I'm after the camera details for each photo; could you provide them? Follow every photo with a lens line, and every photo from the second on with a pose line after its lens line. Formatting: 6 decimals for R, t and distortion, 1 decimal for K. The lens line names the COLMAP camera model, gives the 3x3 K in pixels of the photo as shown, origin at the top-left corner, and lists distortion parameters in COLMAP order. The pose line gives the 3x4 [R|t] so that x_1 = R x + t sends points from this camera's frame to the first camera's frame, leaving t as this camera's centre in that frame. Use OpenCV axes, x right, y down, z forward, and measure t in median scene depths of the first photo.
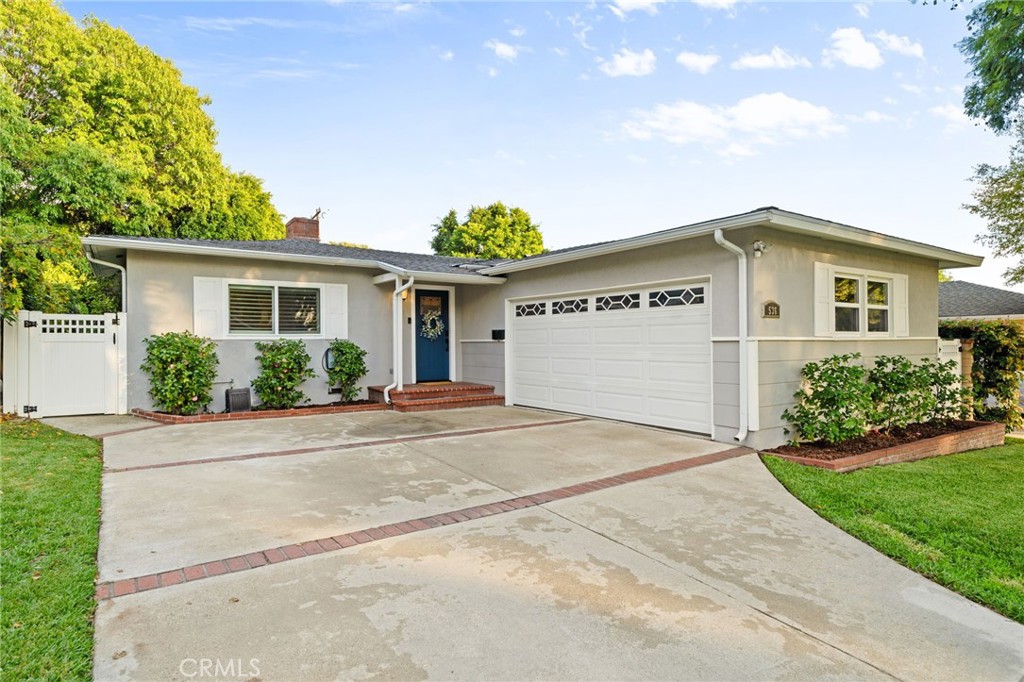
lens RADIAL K [[530.5, 0, 476.3], [0, 530.5, 342.7], [0, 0, 1]] dist [-0.001593, 0.002183]
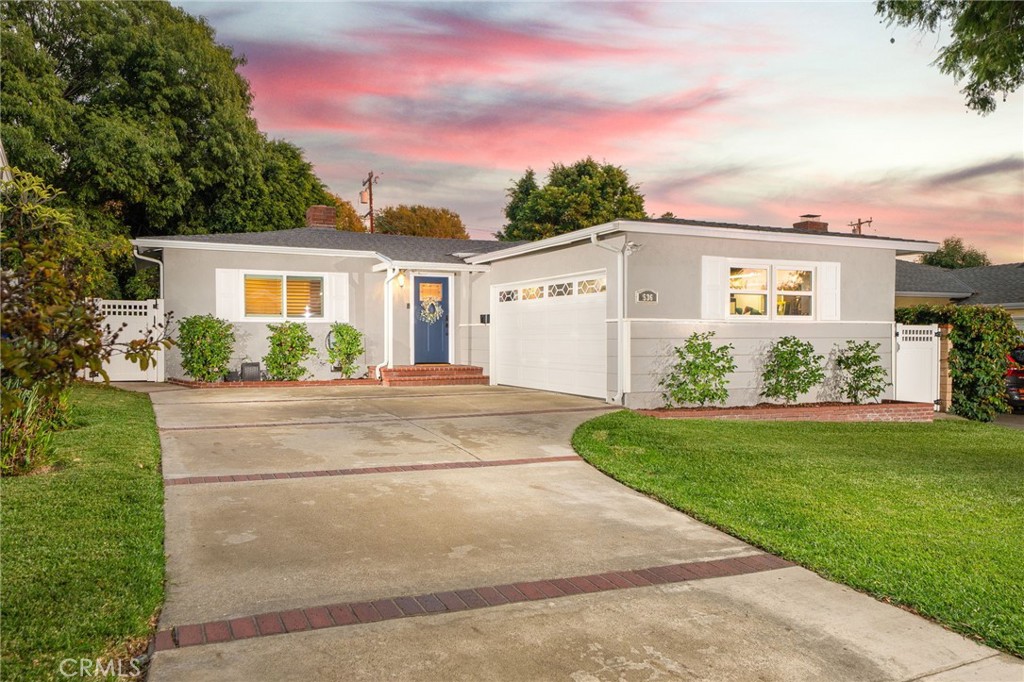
lens RADIAL K [[724.2, 0, 494.5], [0, 724.2, 336.5], [0, 0, 1]] dist [0.022269, -0.003370]
pose [[0.989247, 0.006011, -0.146128, 0.288730], [-0.006173, 0.999981, -0.000656, 0.022011], [0.146121, 0.001551, 0.989265, -0.464630]]
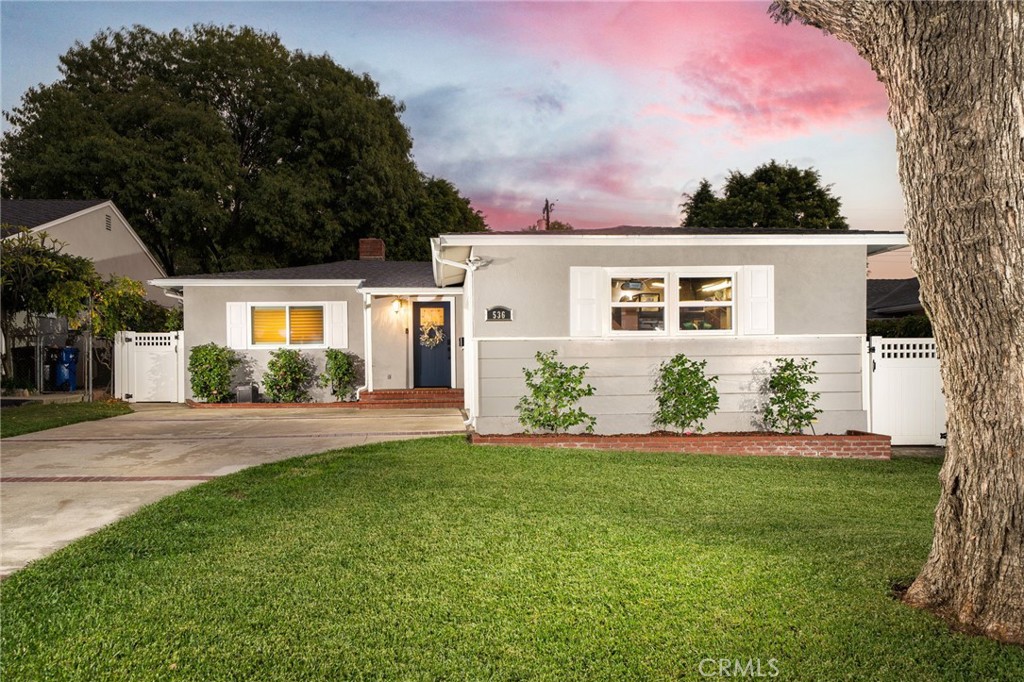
lens RADIAL K [[724.2, 0, 493.7], [0, 724.2, 363.1], [0, 0, 1]] dist [0.022269, -0.003370]
pose [[0.877316, -0.005080, -0.479885, 0.833248], [0.005706, 0.999984, -0.000153, 0.028958], [0.479878, -0.002604, 0.877331, -0.250271]]
